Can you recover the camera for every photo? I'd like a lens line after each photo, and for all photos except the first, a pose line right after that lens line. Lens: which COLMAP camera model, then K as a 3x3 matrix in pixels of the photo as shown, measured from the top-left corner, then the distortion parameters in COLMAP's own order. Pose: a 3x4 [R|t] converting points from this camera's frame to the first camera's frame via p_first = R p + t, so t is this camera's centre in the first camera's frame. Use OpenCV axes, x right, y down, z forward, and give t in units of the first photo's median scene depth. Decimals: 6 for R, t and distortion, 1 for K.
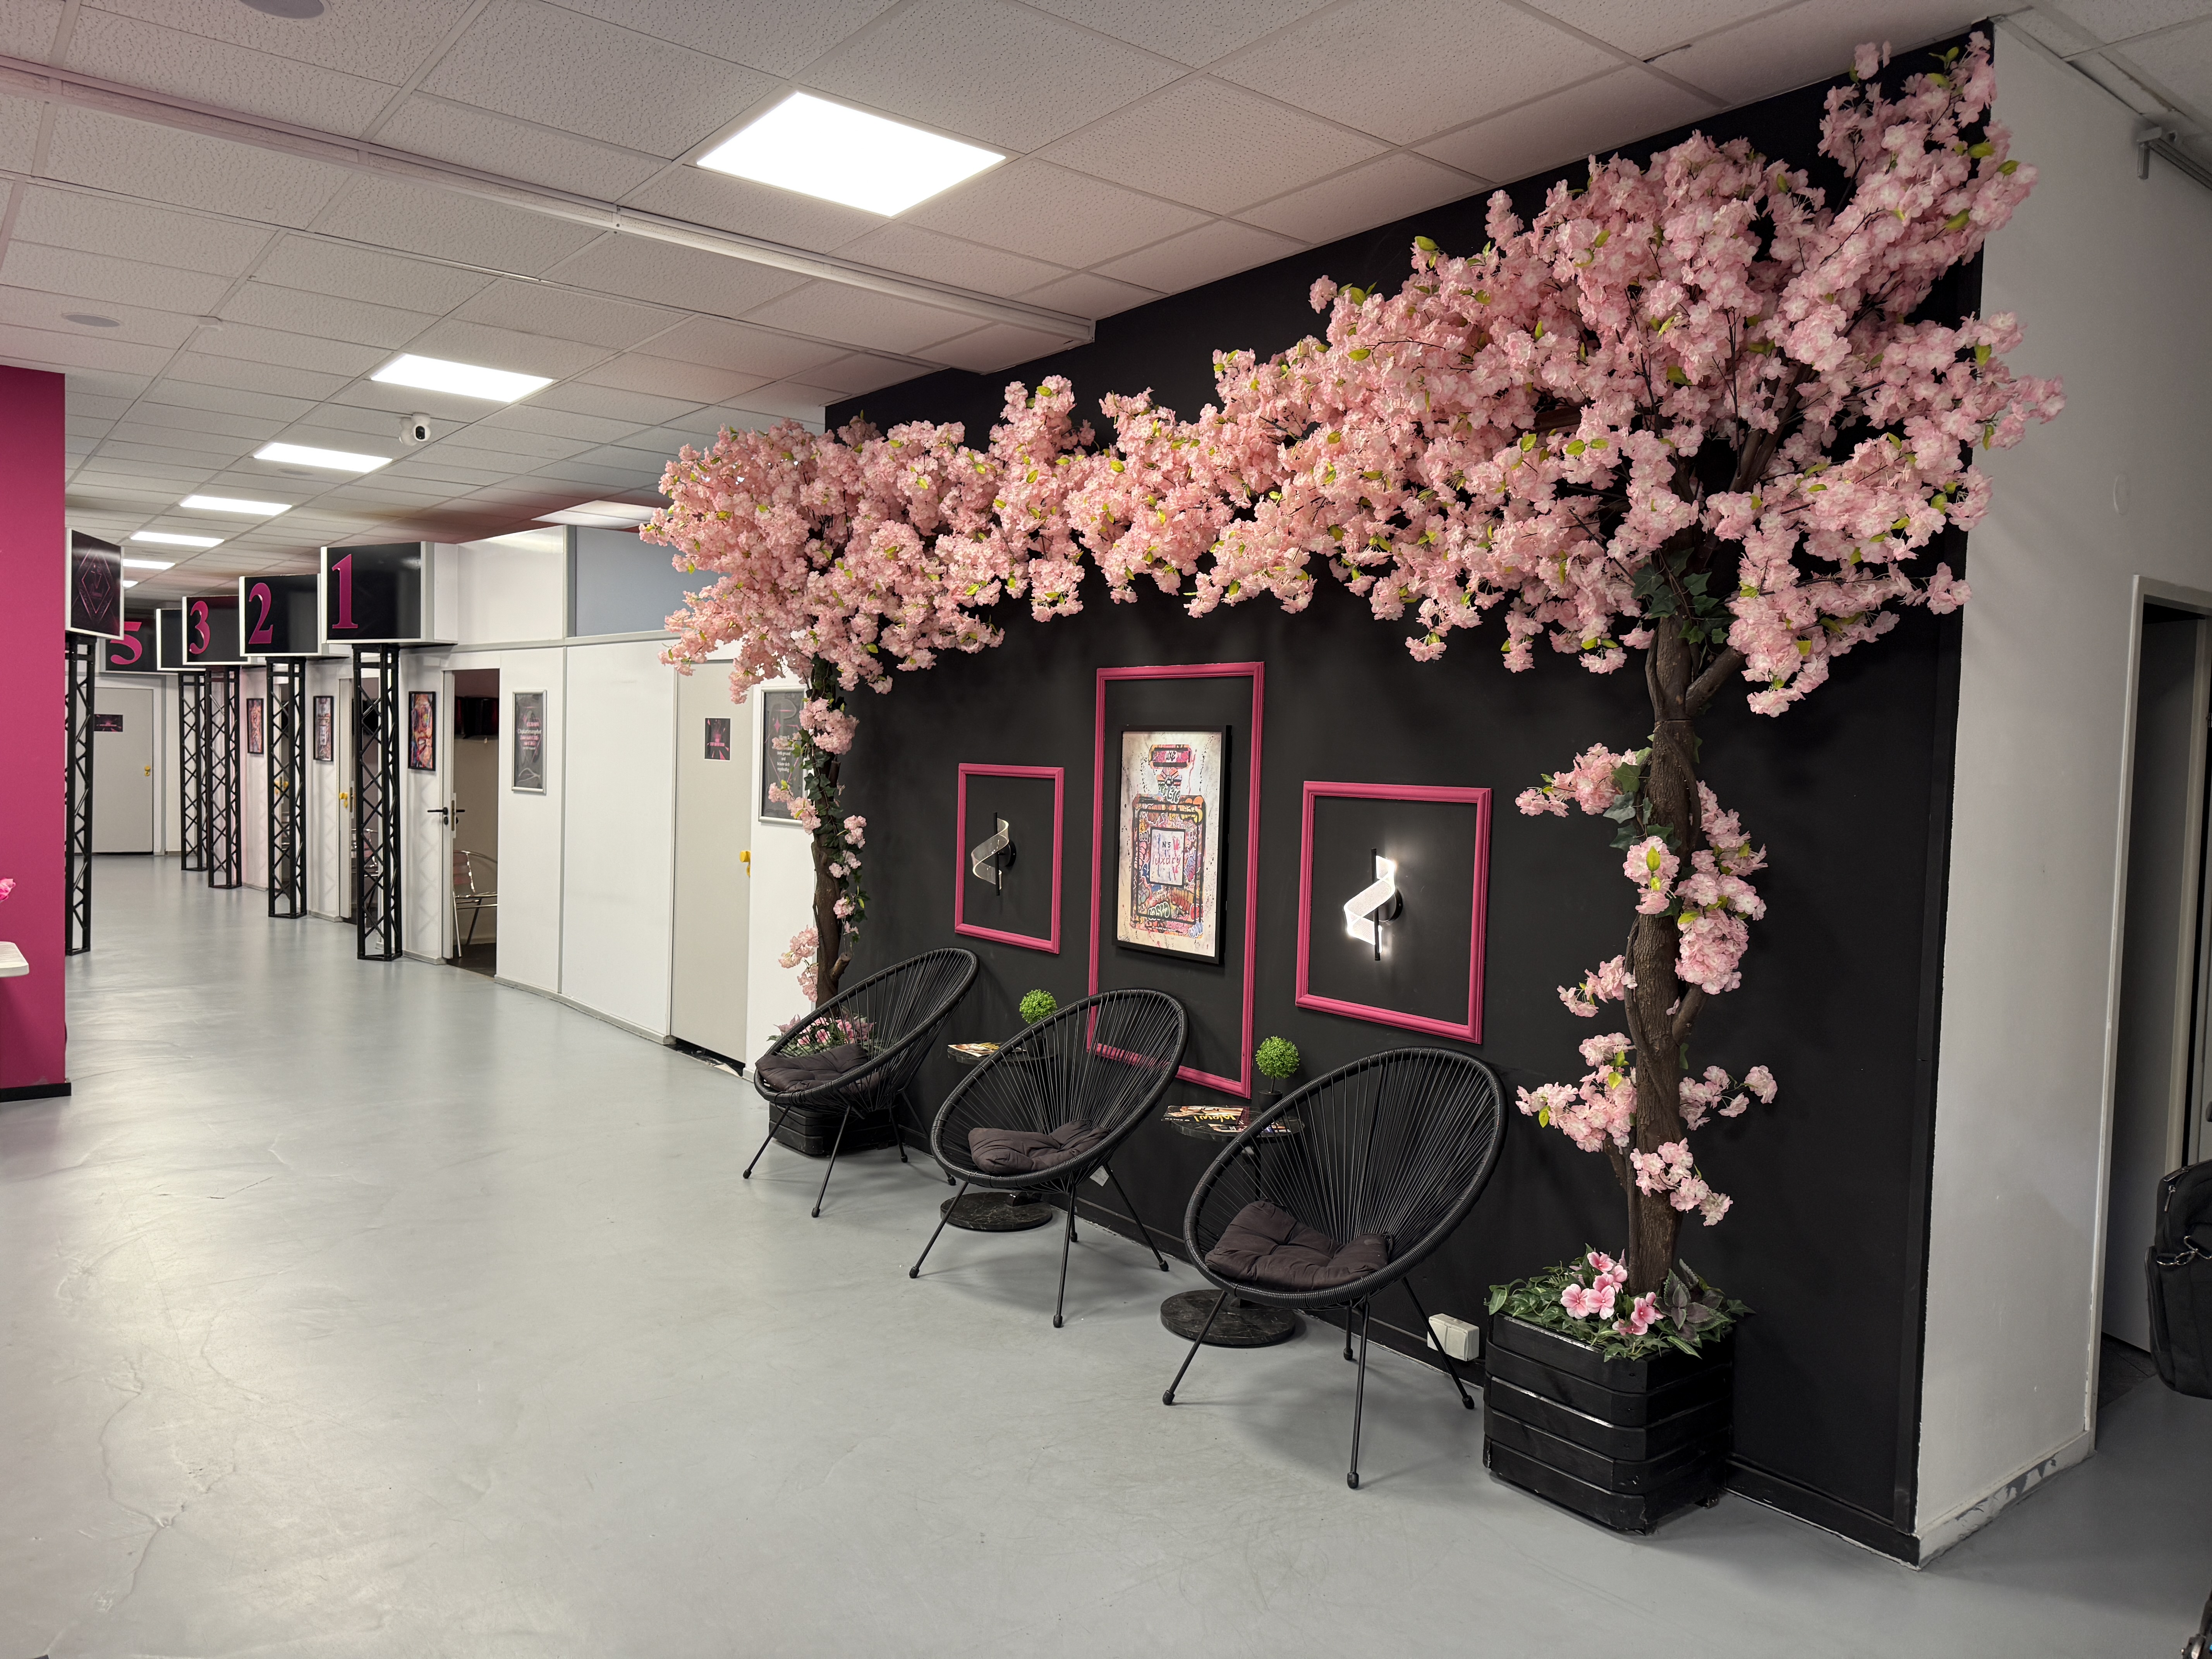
lens RADIAL K [[1572.9, 0, 1106.0], [0, 1572.9, 829.5], [0, 0, 1]] dist [0.002016, -0.003128]
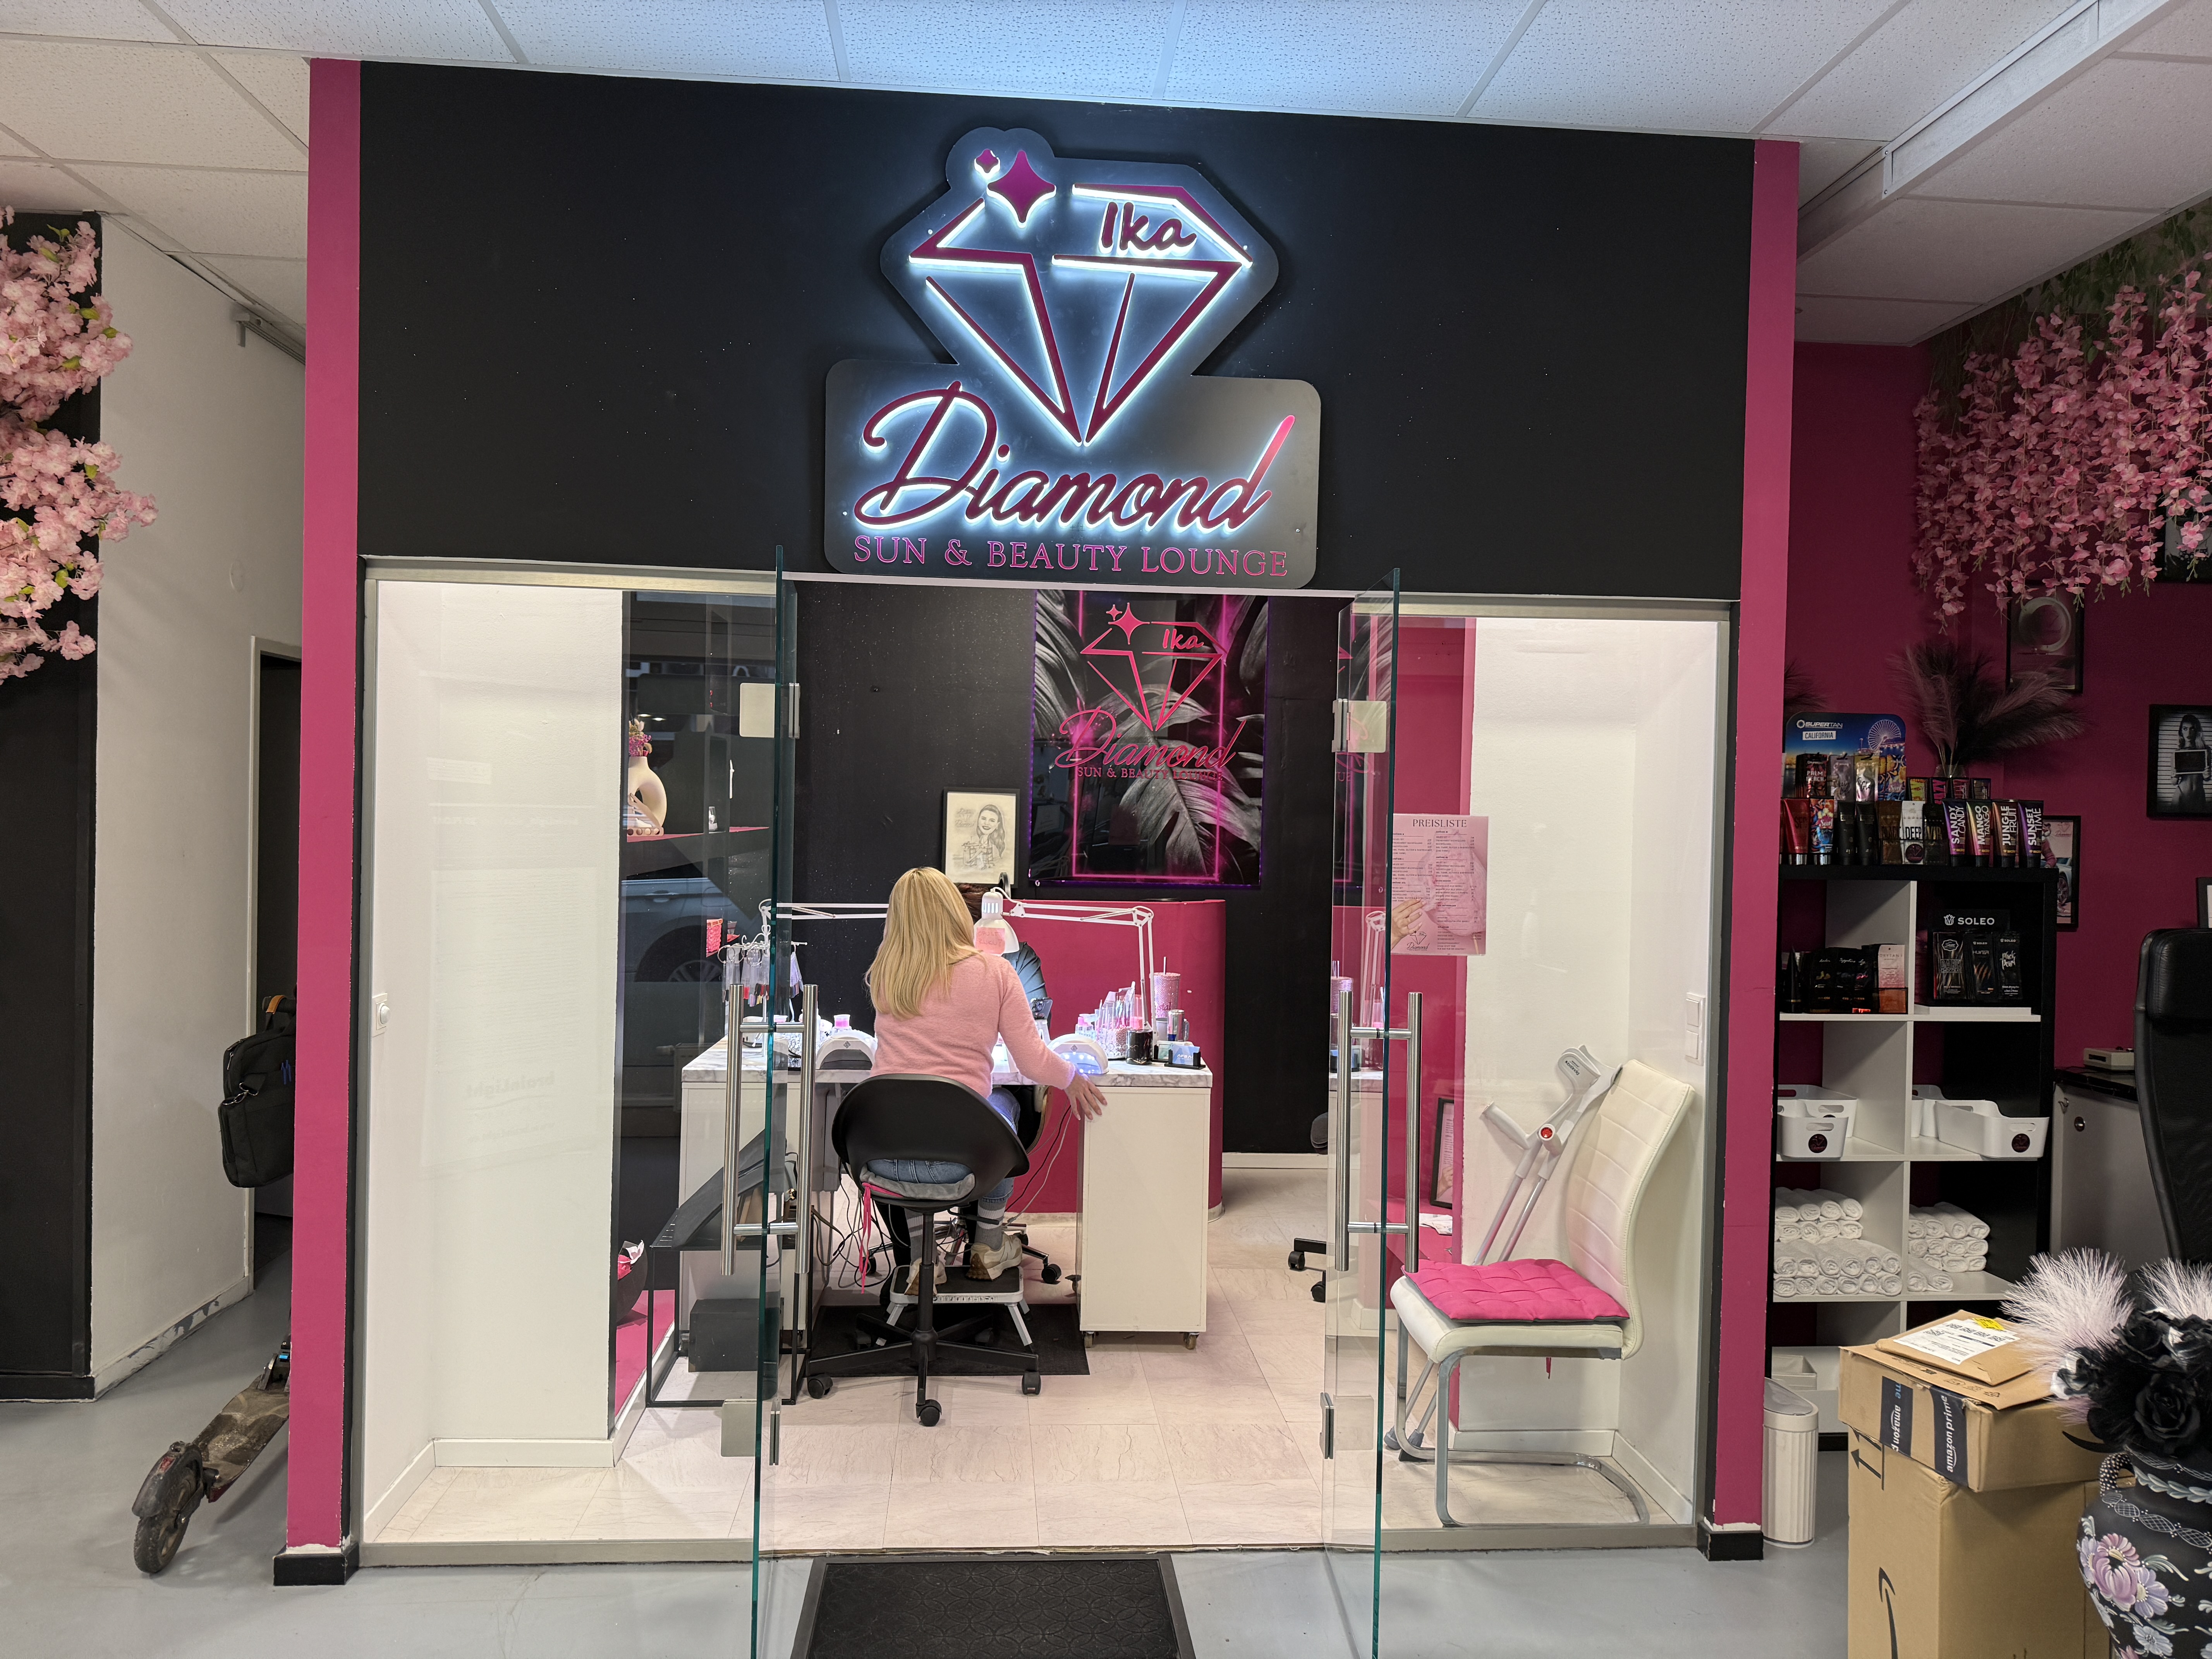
lens RADIAL K [[1572.9, 0, 1106.0], [0, 1572.9, 829.5], [0, 0, 1]] dist [0.002016, -0.003128]
pose [[0.551950, -0.029226, 0.833365, -0.090928], [0.037339, 0.999249, 0.010314, 0.023040], [-0.833041, 0.025424, 0.552627, -0.439381]]
